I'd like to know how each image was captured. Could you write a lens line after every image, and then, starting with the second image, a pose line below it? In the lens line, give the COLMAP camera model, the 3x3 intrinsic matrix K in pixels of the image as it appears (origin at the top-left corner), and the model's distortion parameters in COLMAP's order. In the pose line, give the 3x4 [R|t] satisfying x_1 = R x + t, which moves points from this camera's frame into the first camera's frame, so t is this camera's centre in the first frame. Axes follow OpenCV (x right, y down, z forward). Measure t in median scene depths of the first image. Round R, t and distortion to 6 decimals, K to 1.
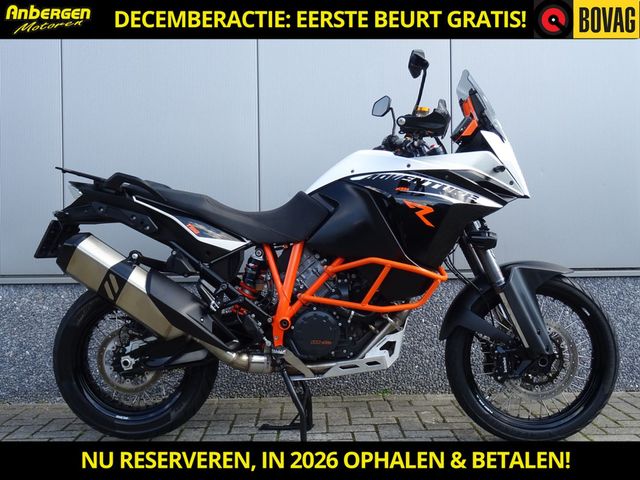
lens RADIAL K [[690.7, 0, 320.0], [0, 690.7, 240.0], [0, 0, 1]] dist [0.013525, 0.004032]
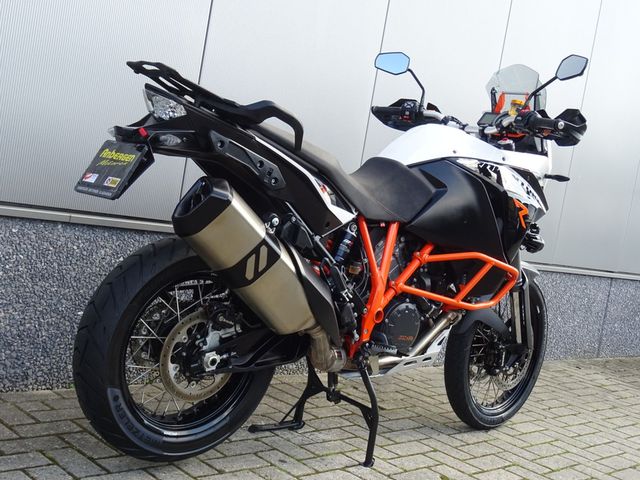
lens RADIAL K [[798.8, 0, 320.0], [0, 798.8, 240.0], [0, 0, 1]] dist [-0.014381, -0.008117]
pose [[0.719121, 0.093557, 0.688558, -0.787737], [-0.178691, 0.982470, 0.053131, -0.010096], [-0.671516, -0.161247, 0.723233, 0.347092]]
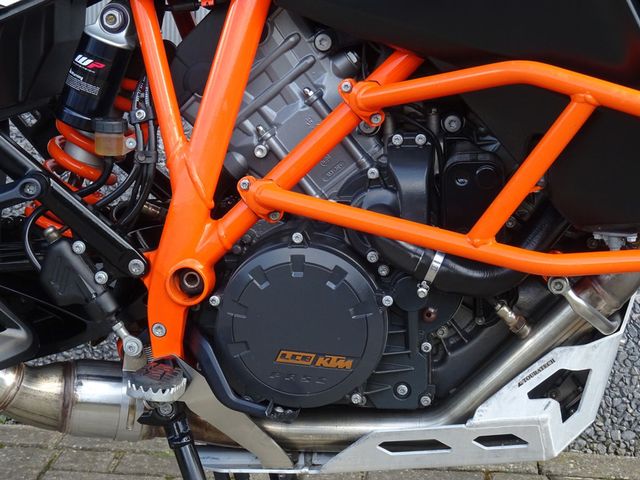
lens RADIAL K [[1362.1, 0, 320.0], [0, 1362.1, 240.0], [0, 0, 1]] dist [-0.066548, -0.188144]
pose [[0.994539, 0.063197, -0.083051, 0.044942], [-0.046430, 0.980644, 0.190217, -0.001596], [0.093465, -0.185322, 0.978223, 0.473352]]
